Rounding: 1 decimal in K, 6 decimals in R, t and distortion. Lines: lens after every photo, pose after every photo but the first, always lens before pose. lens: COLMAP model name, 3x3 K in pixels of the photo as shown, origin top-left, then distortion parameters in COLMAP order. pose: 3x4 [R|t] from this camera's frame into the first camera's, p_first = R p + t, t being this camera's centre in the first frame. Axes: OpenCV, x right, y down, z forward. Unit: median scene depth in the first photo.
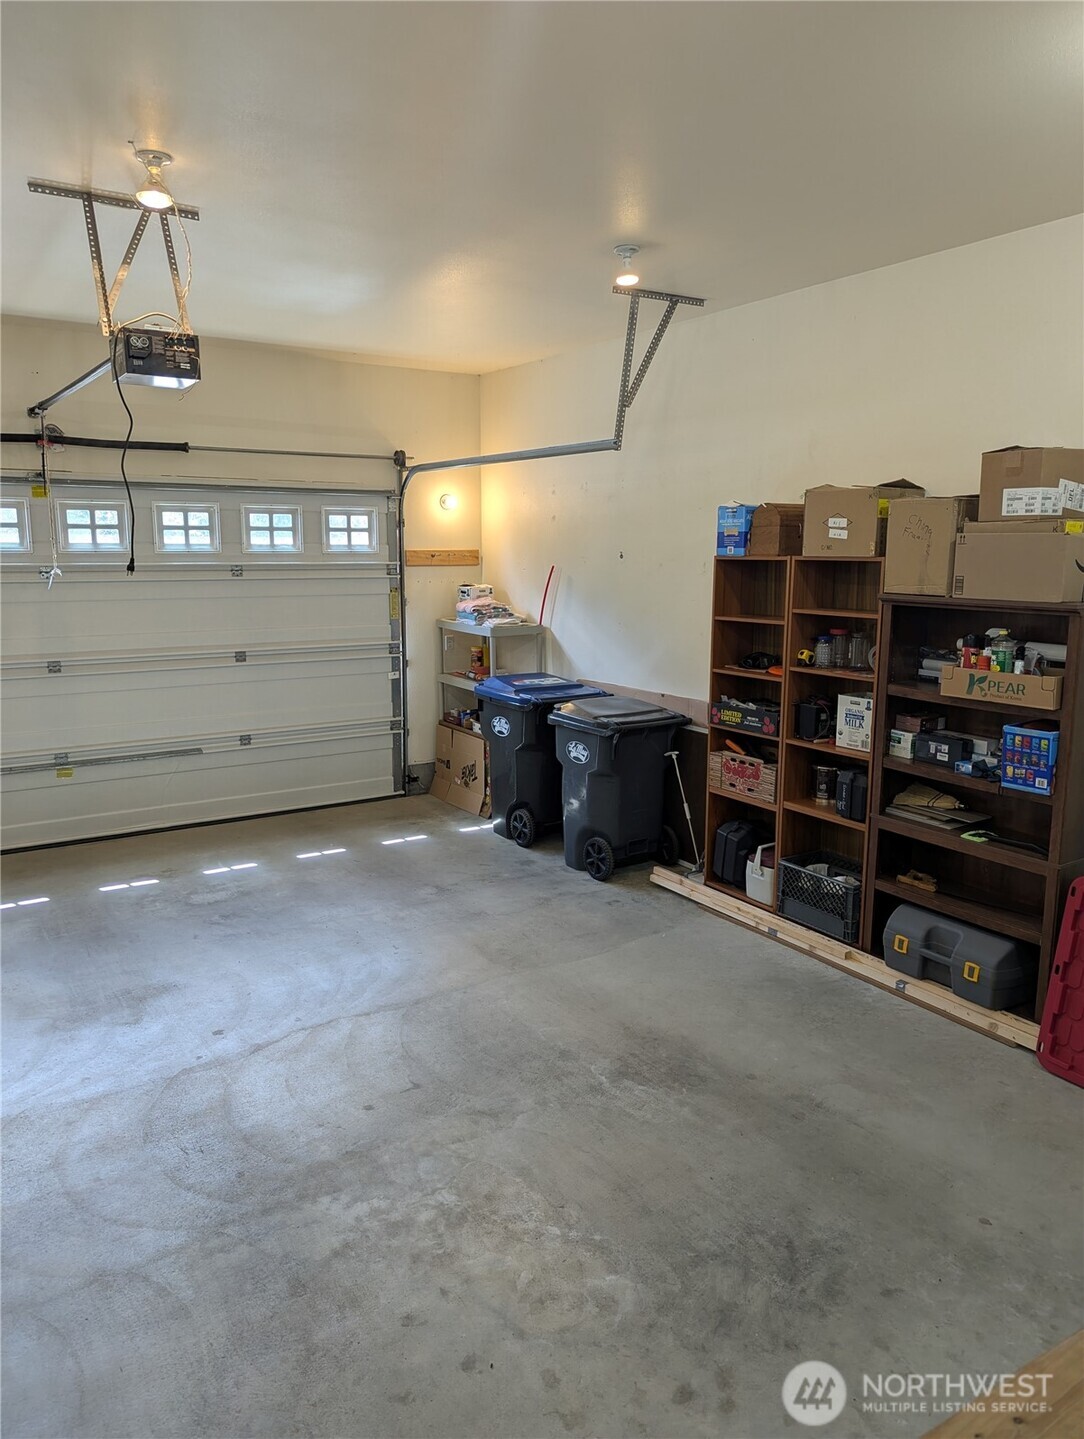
lens RADIAL K [[1017.9, 0, 535.8], [0, 1017.9, 712.9], [0, 0, 1]] dist [0.062187, -0.058341]
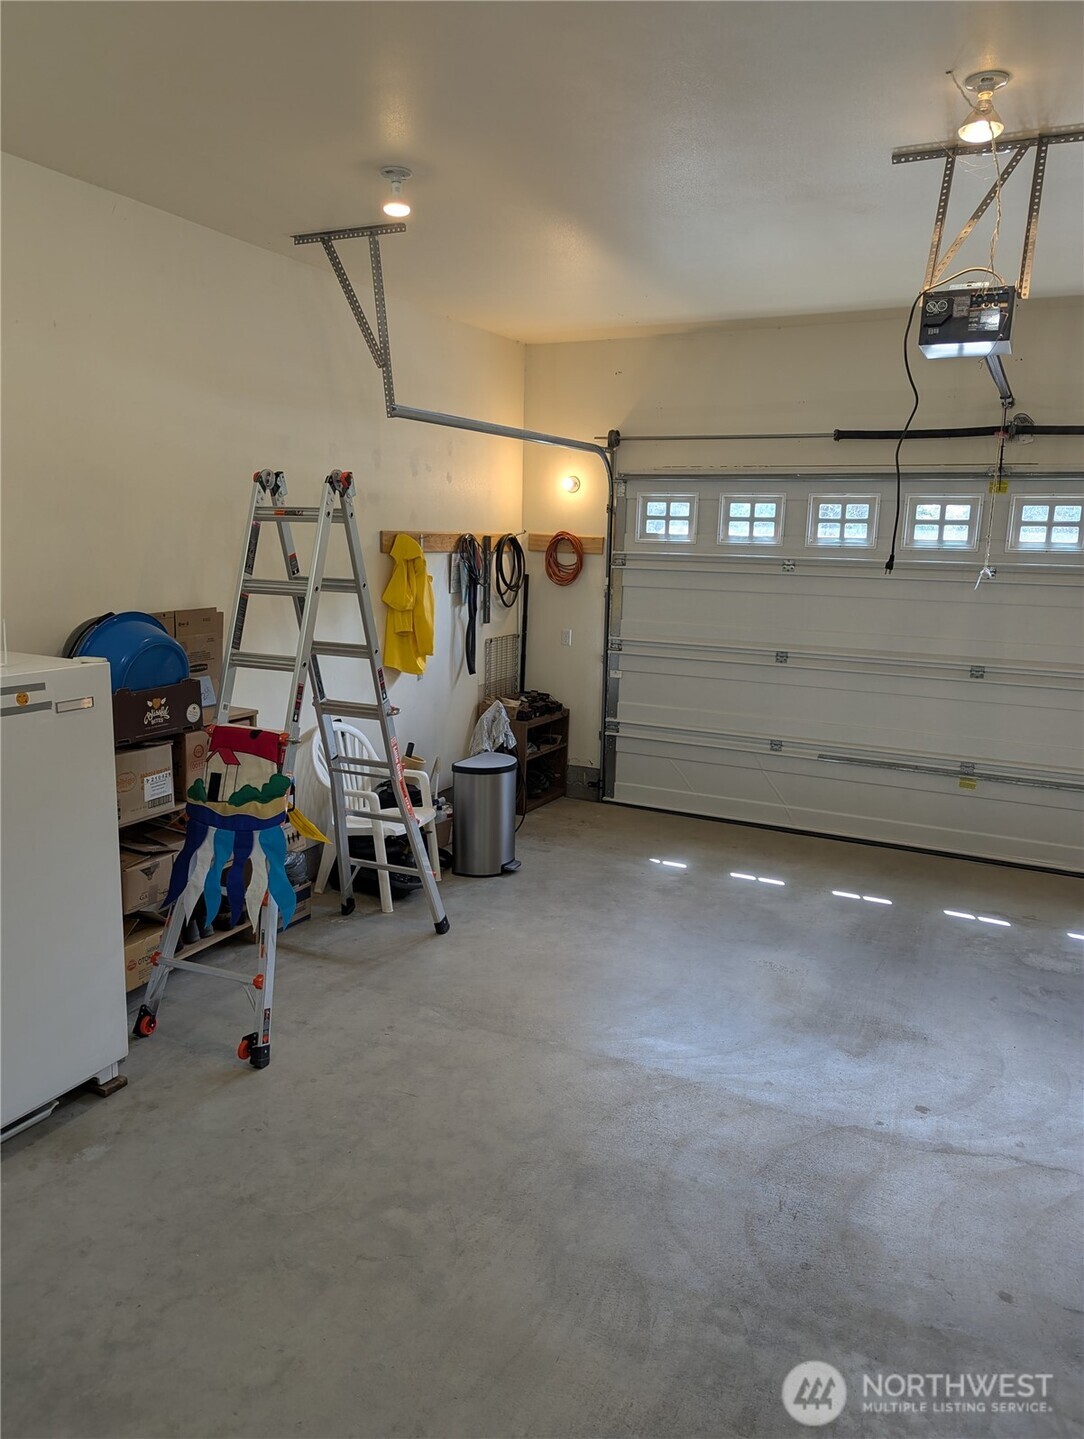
lens RADIAL K [[1017.9, 0, 539.2], [0, 1017.9, 721.7], [0, 0, 1]] dist [0.062187, -0.058341]
pose [[0.514262, 0.168110, -0.840996, 0.224802], [-0.162454, 0.981942, 0.096945, -0.044857], [0.842107, 0.086768, 0.532285, 0.274343]]
